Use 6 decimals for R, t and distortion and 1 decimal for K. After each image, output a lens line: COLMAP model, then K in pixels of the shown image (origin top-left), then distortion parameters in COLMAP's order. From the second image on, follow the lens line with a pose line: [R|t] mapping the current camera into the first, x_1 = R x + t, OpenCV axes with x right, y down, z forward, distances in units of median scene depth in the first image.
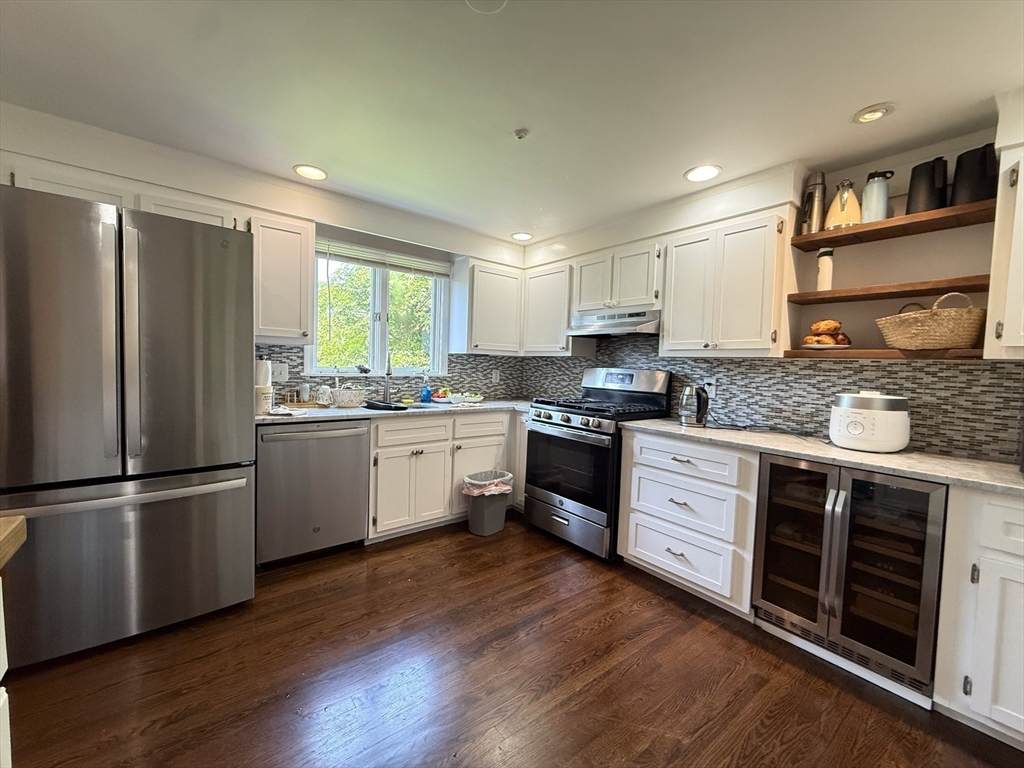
lens RADIAL K [[410.4, 0, 512.8], [0, 410.4, 386.3], [0, 0, 1]] dist [0.004484, 0.000365]
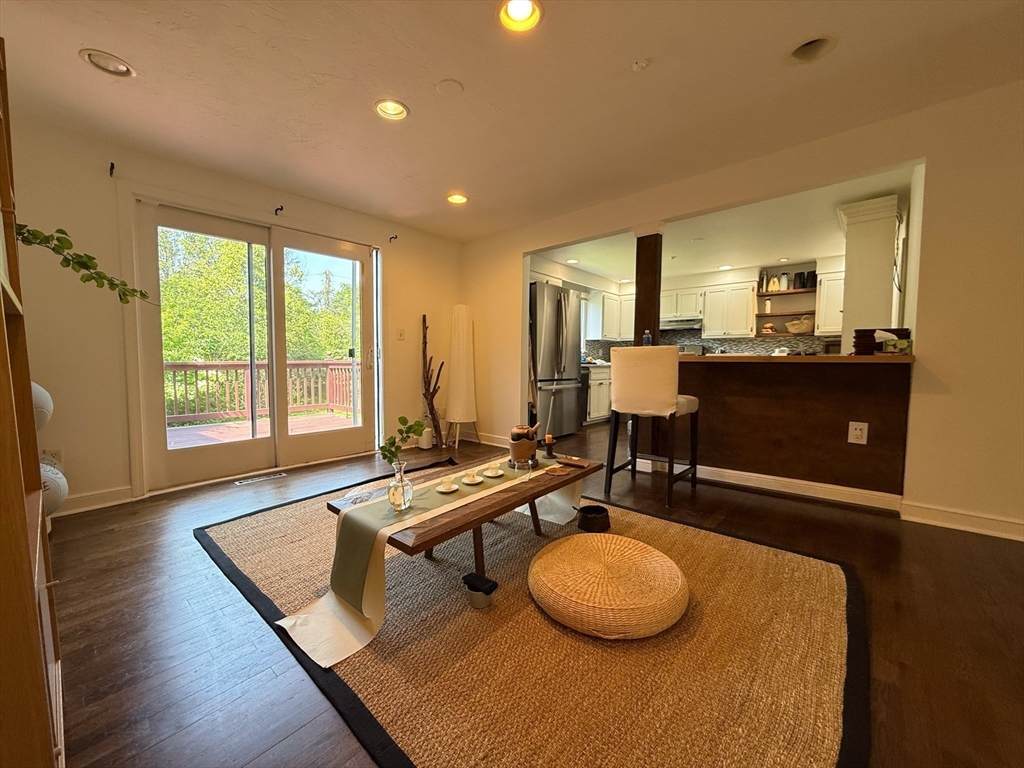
lens RADIAL K [[410.4, 0, 508.5], [0, 410.4, 386.9], [0, 0, 1]] dist [0.004484, 0.000365]
pose [[0.987084, -0.027294, 0.157863, -1.393347], [0.025742, 0.999598, 0.011867, 0.185643], [-0.158123, -0.007650, 0.987390, -1.437187]]
